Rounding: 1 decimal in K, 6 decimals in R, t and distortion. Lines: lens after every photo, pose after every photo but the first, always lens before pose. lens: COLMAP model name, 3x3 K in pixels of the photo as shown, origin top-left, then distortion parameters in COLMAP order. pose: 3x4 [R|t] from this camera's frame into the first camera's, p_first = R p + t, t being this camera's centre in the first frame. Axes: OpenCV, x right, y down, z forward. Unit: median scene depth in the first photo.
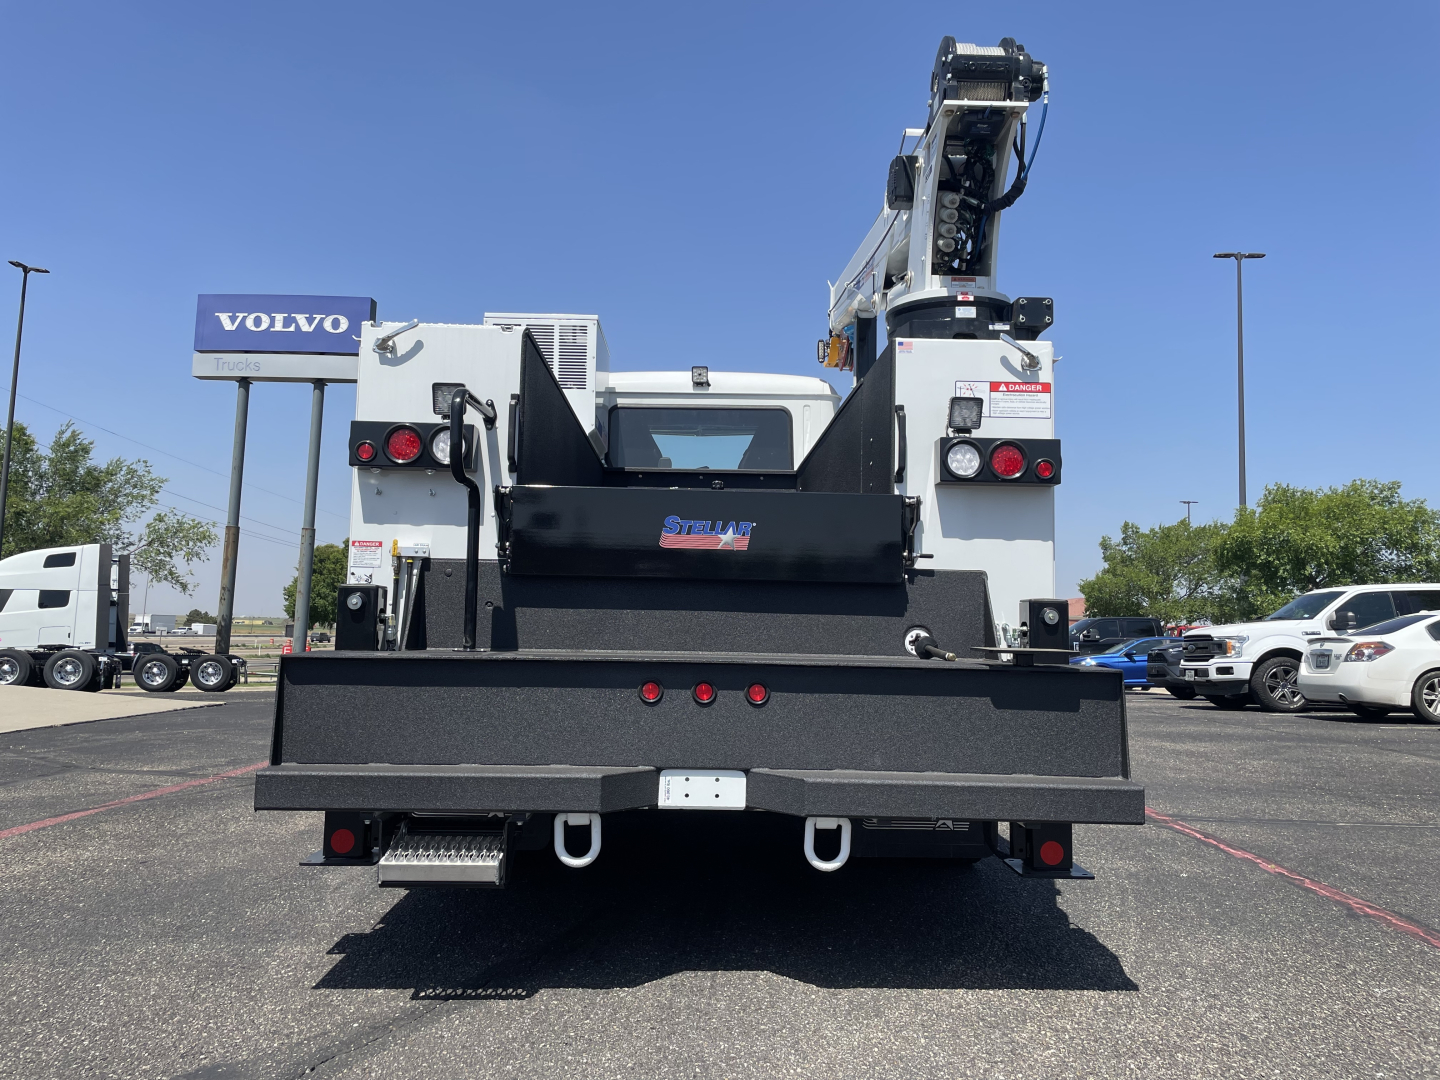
lens RADIAL K [[1052.6, 0, 713.6], [0, 1052.6, 536.6], [0, 0, 1]] dist [0.057794, -0.059925]
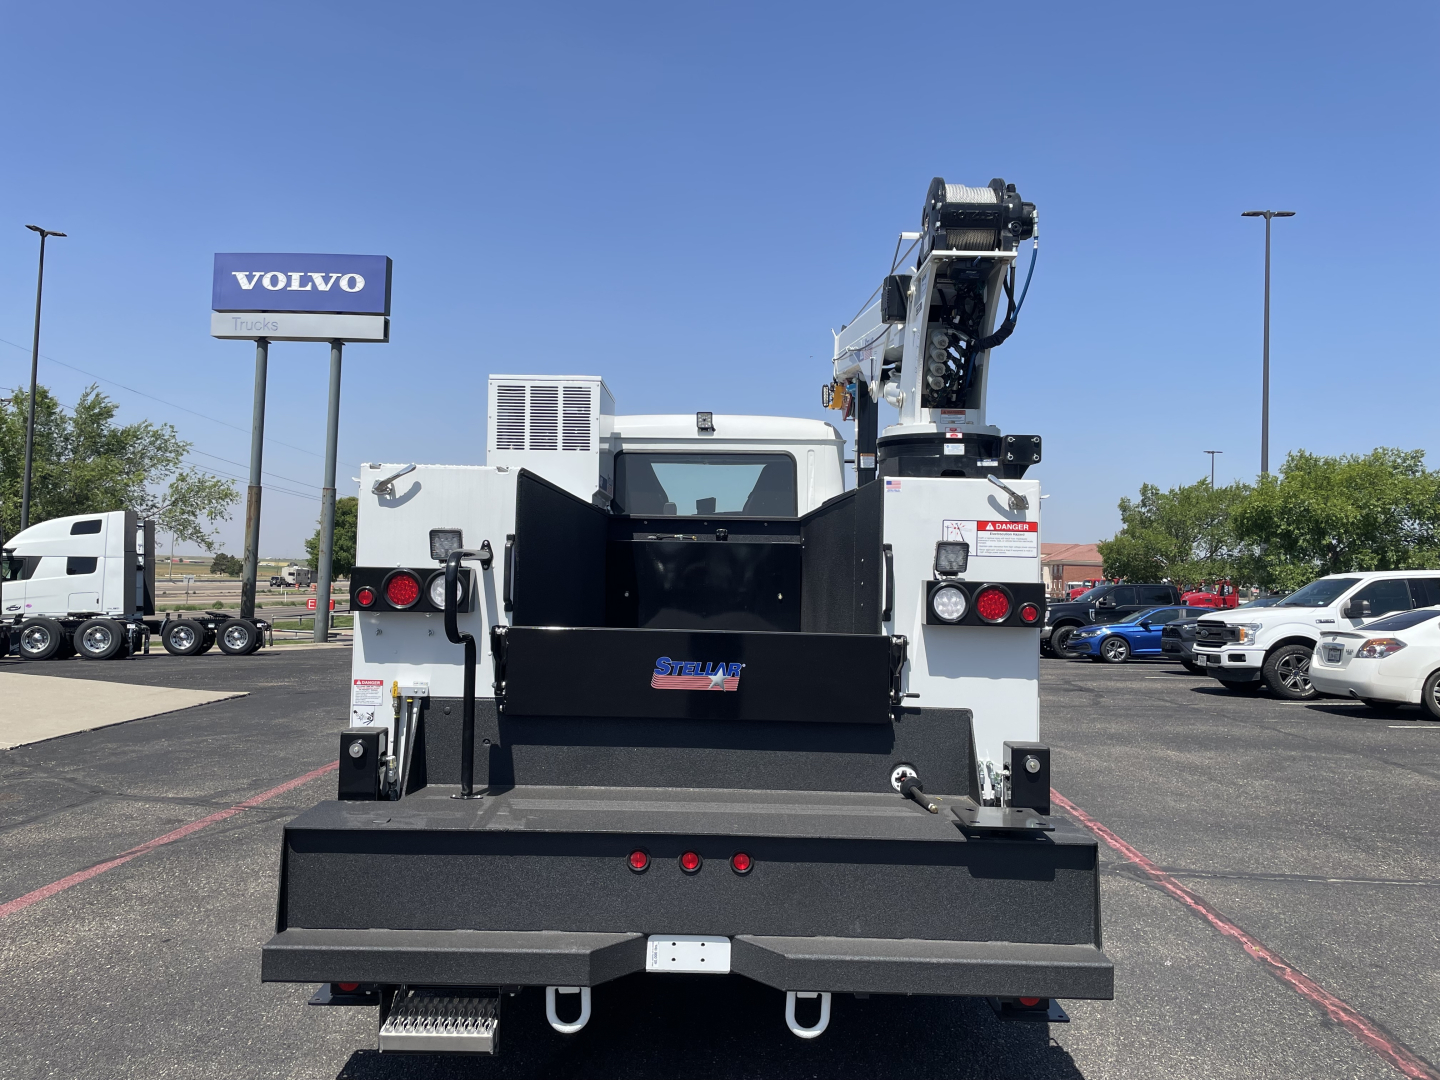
lens RADIAL K [[1052.6, 0, 713.7], [0, 1052.6, 530.8], [0, 0, 1]] dist [0.057794, -0.059925]
pose [[0.999813, 0.000057, -0.019342, 0.021790], [0.000992, 0.998529, 0.054220, -0.147882], [0.019317, -0.054229, 0.998342, -0.012576]]
